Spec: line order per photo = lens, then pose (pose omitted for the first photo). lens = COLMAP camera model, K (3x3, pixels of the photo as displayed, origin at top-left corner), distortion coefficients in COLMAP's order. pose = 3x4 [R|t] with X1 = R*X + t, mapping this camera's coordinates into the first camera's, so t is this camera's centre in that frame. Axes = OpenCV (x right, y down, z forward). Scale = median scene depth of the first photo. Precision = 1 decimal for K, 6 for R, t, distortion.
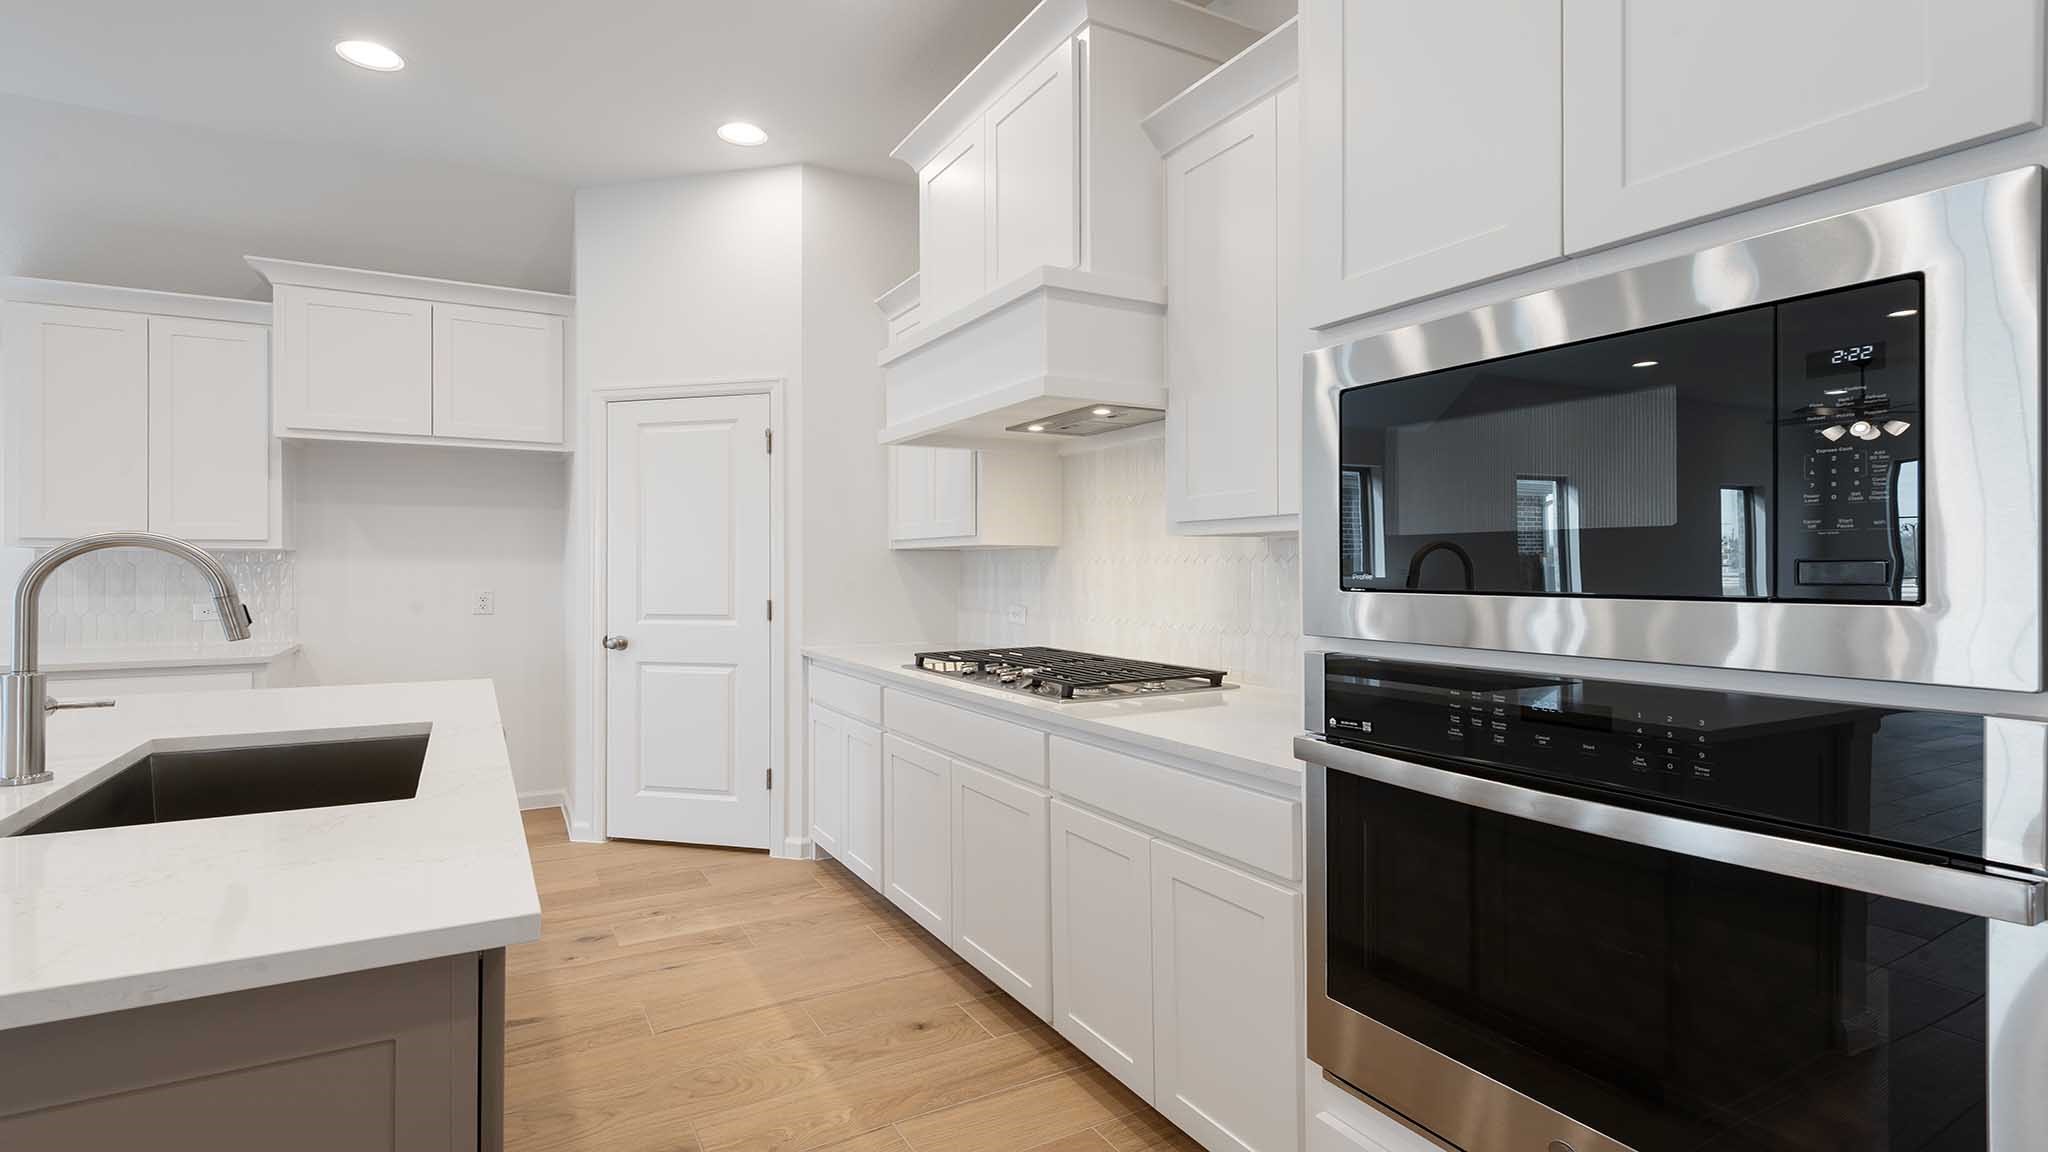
lens RADIAL K [[965.0, 0, 1024.0], [0, 965.0, 576.0], [0, 0, 1]] dist [0.001023, 0.001078]
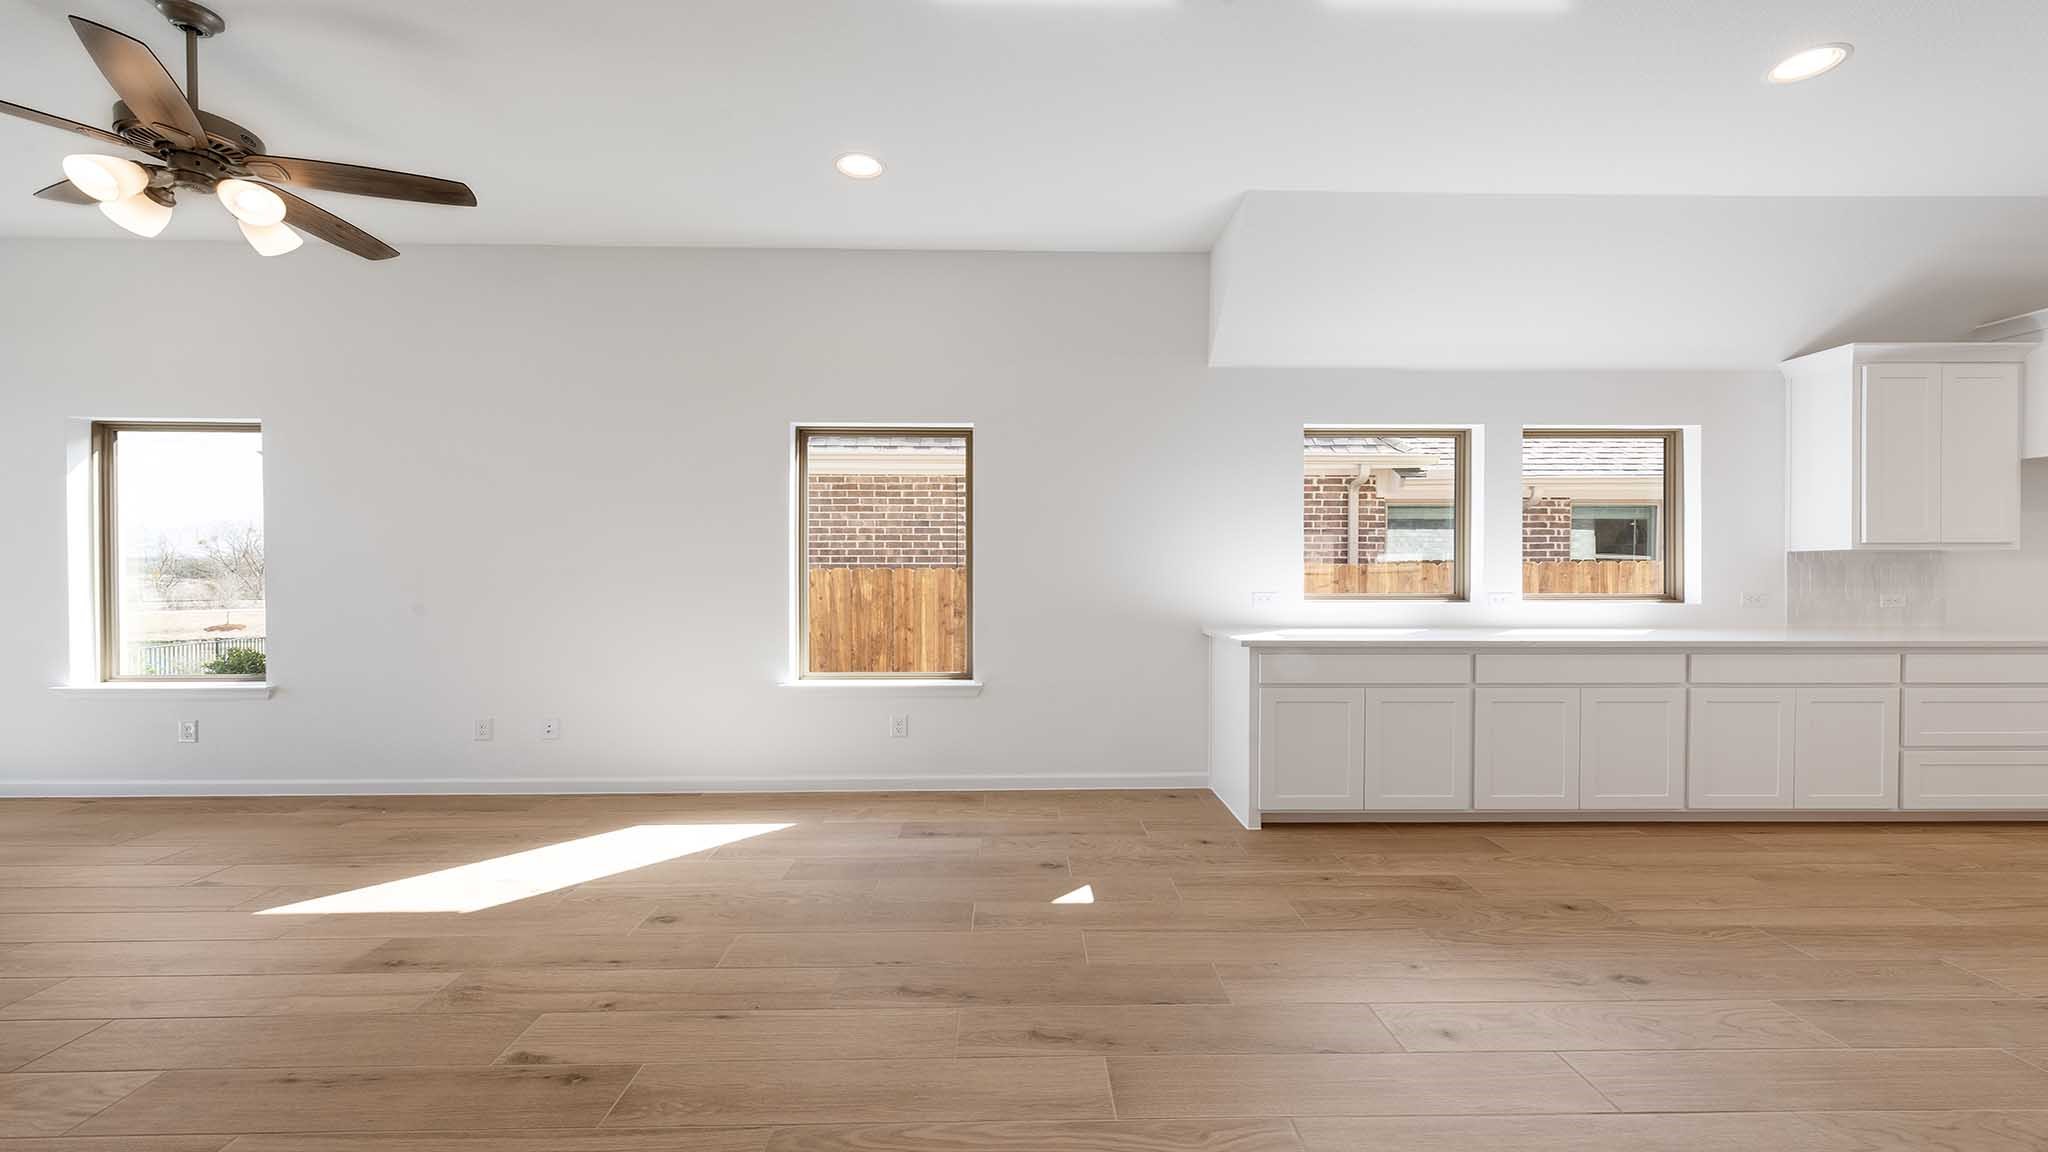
lens RADIAL K [[806.8, 0, 1024.0], [0, 806.8, 576.0], [0, 0, 1]] dist [0.001075, -0.000256]
pose [[0.874892, 0.008161, -0.484250, -1.971727], [-0.007387, 0.999967, 0.003506, 0.015932], [0.484262, 0.000510, 0.874923, -0.686940]]
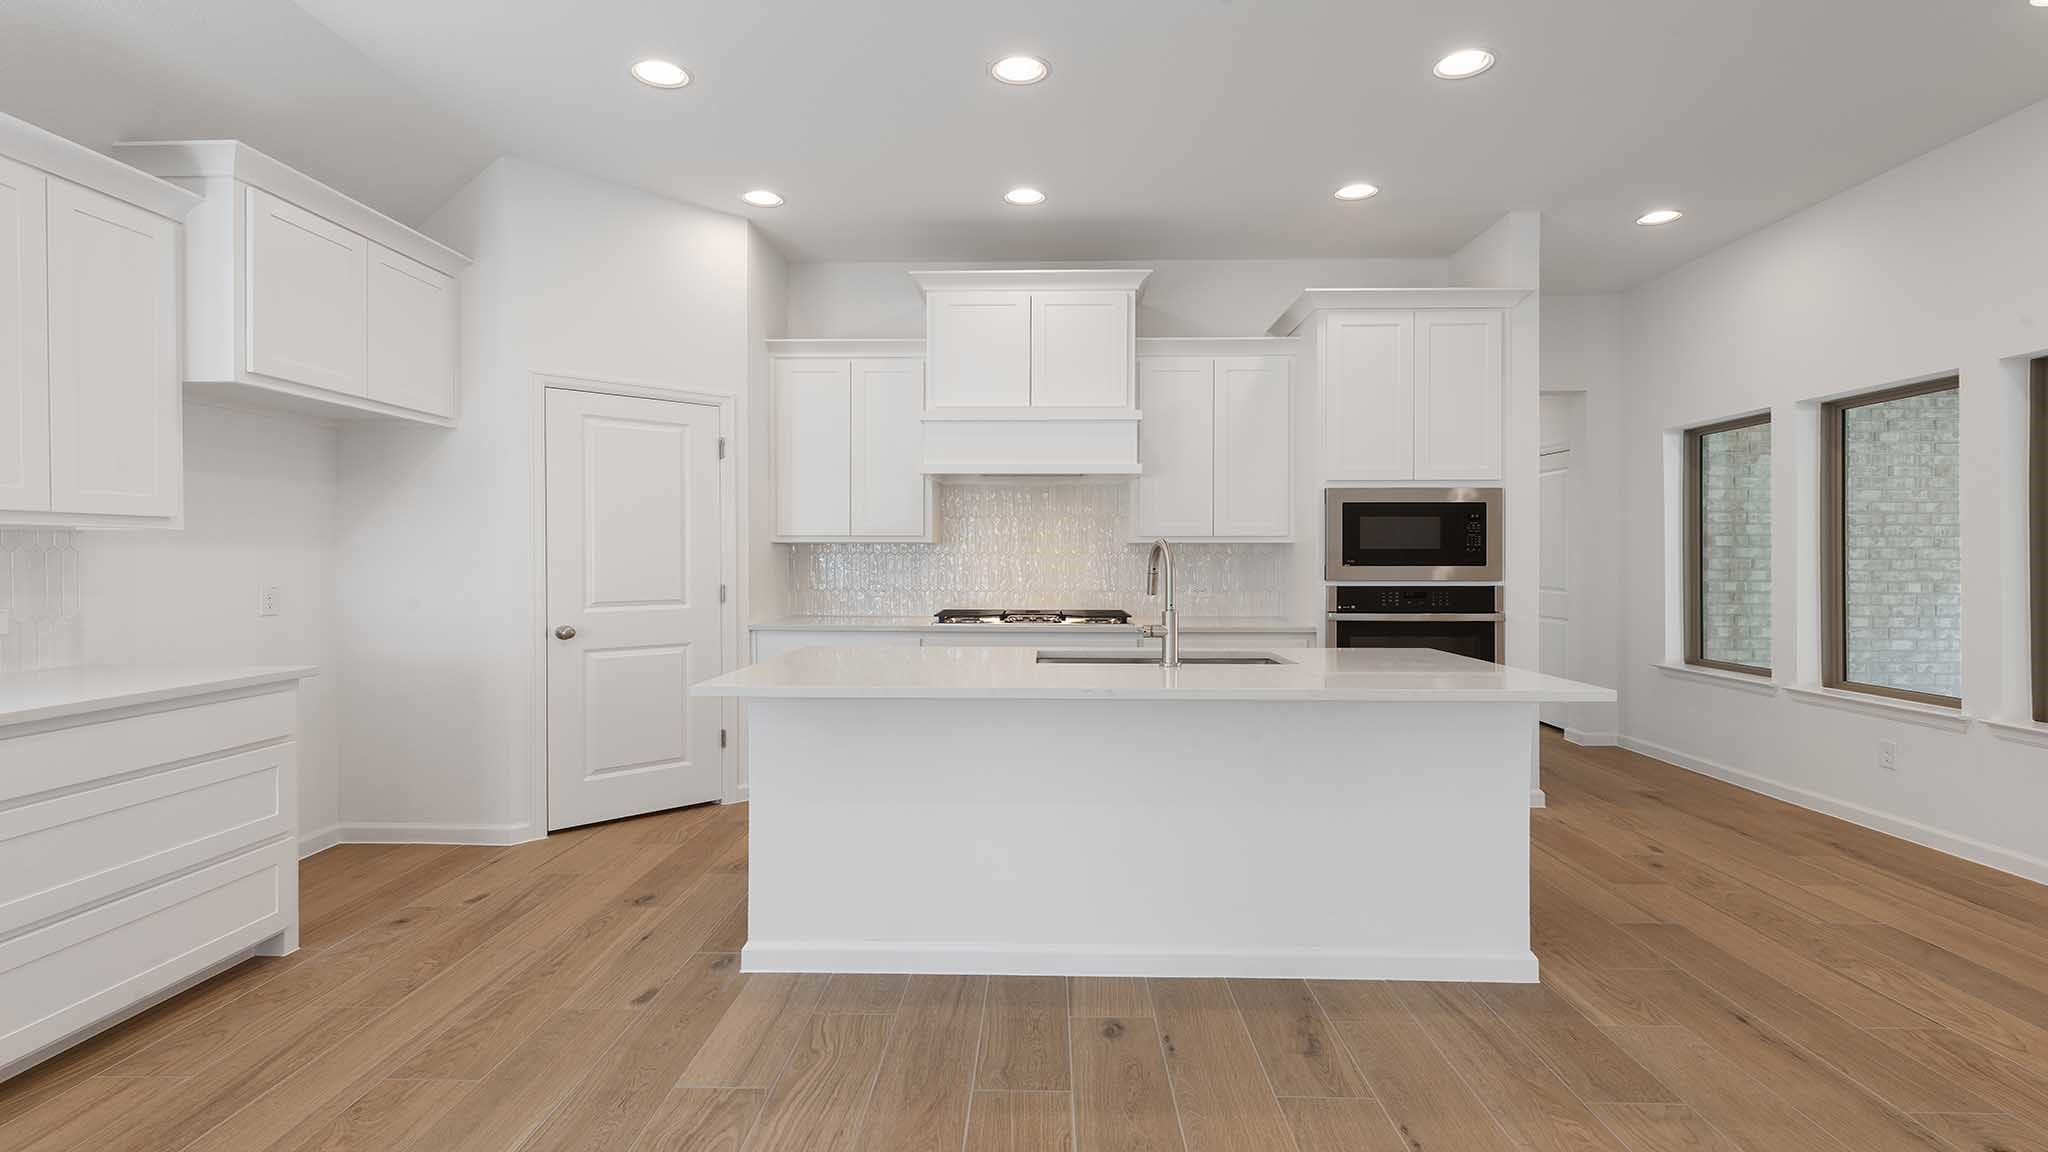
lens RADIAL K [[965.0, 0, 1024.0], [0, 965.0, 576.0], [0, 0, 1]] dist [0.001023, 0.001078]
pose [[0.518941, -0.012565, 0.854718, -1.533546], [0.006189, 0.999921, 0.010942, 0.005216], [-0.854787, -0.000388, 0.518978, 0.120629]]
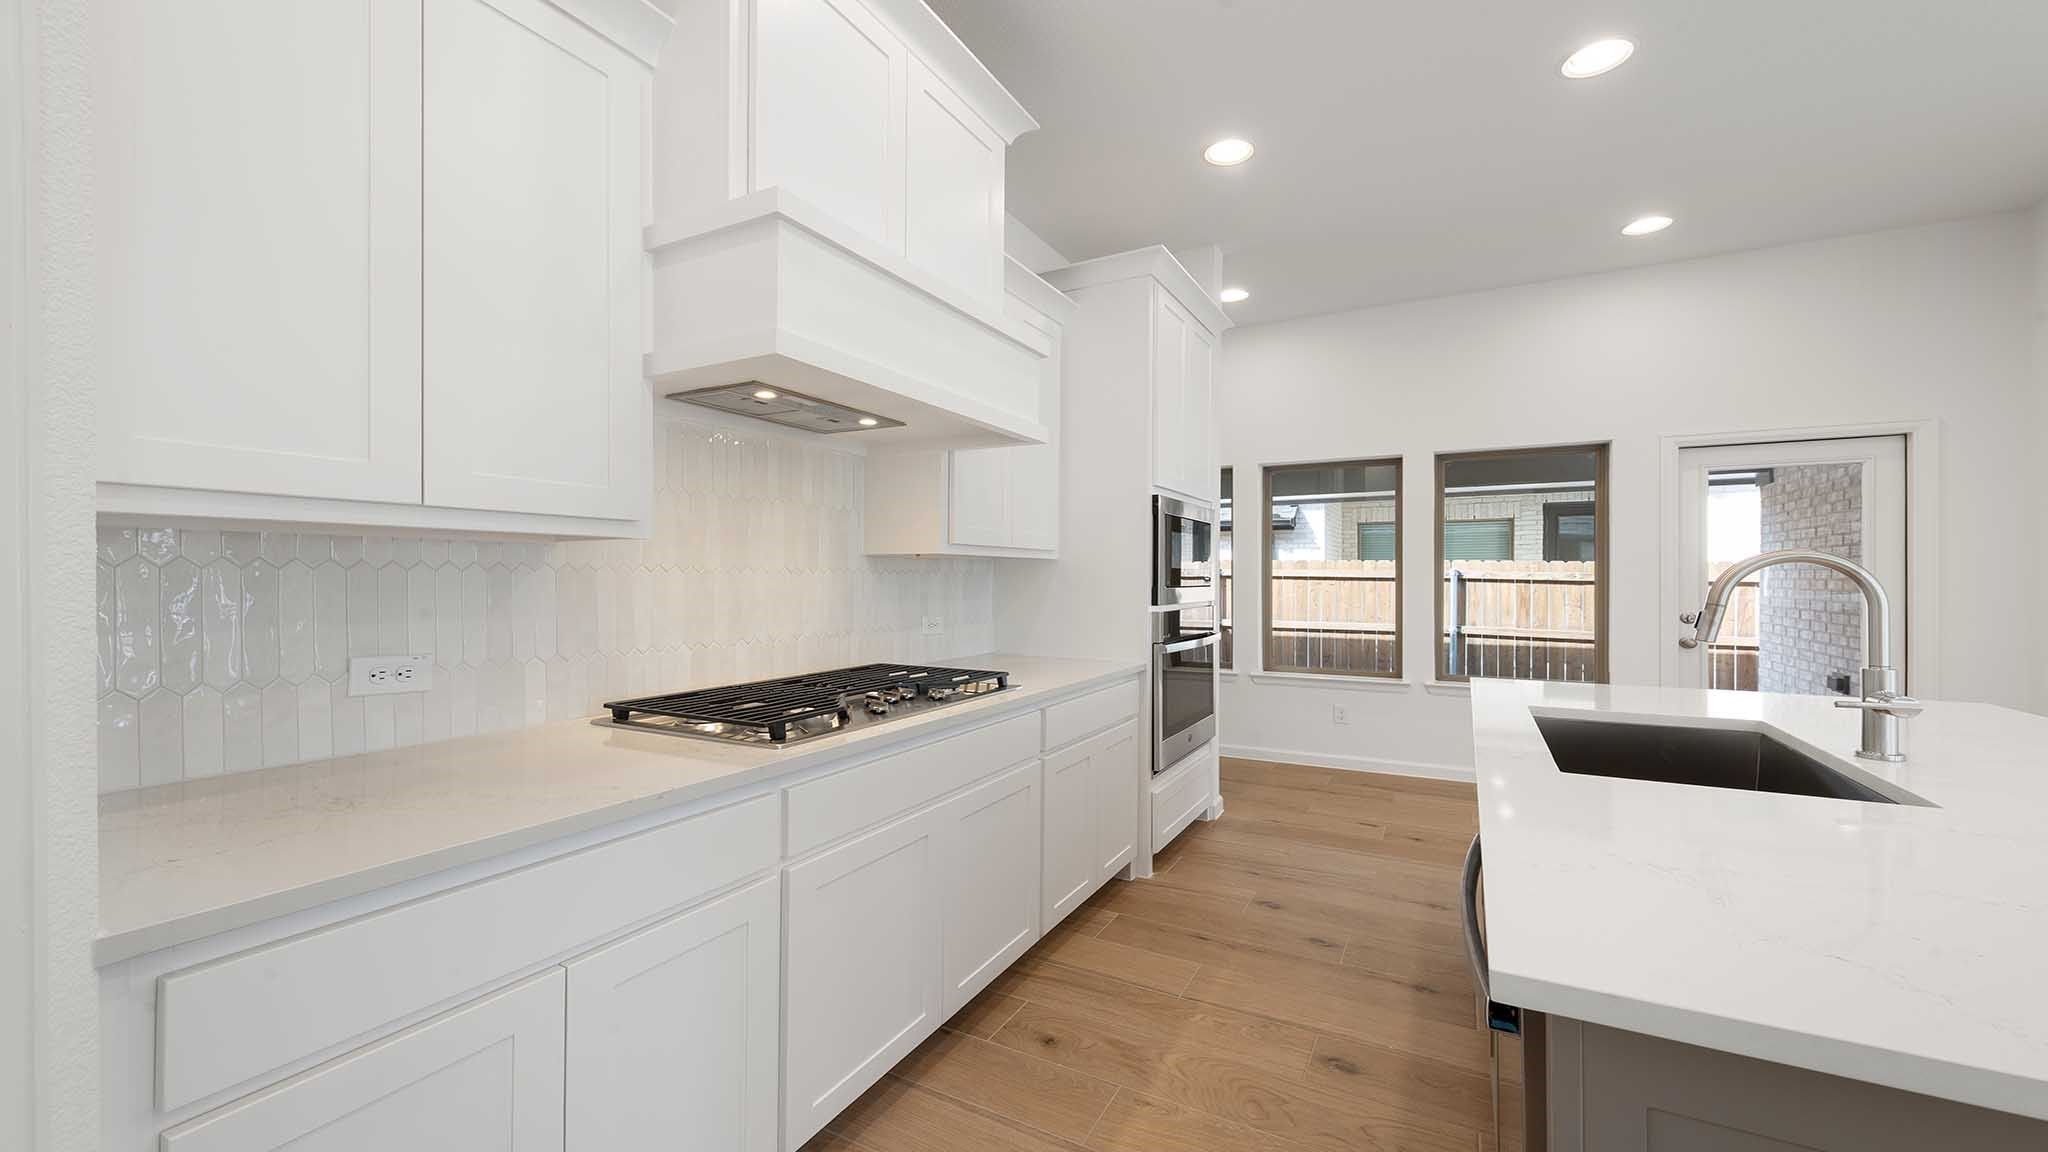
lens RADIAL K [[806.8, 0, 1024.0], [0, 806.8, 576.0], [0, 0, 1]] dist [0.001075, -0.000256]
pose [[-0.528485, 0.001420, 0.848942, -0.714311], [0.004491, 0.999989, 0.001123, -0.011116], [-0.848931, 0.004406, -0.528485, 1.304755]]
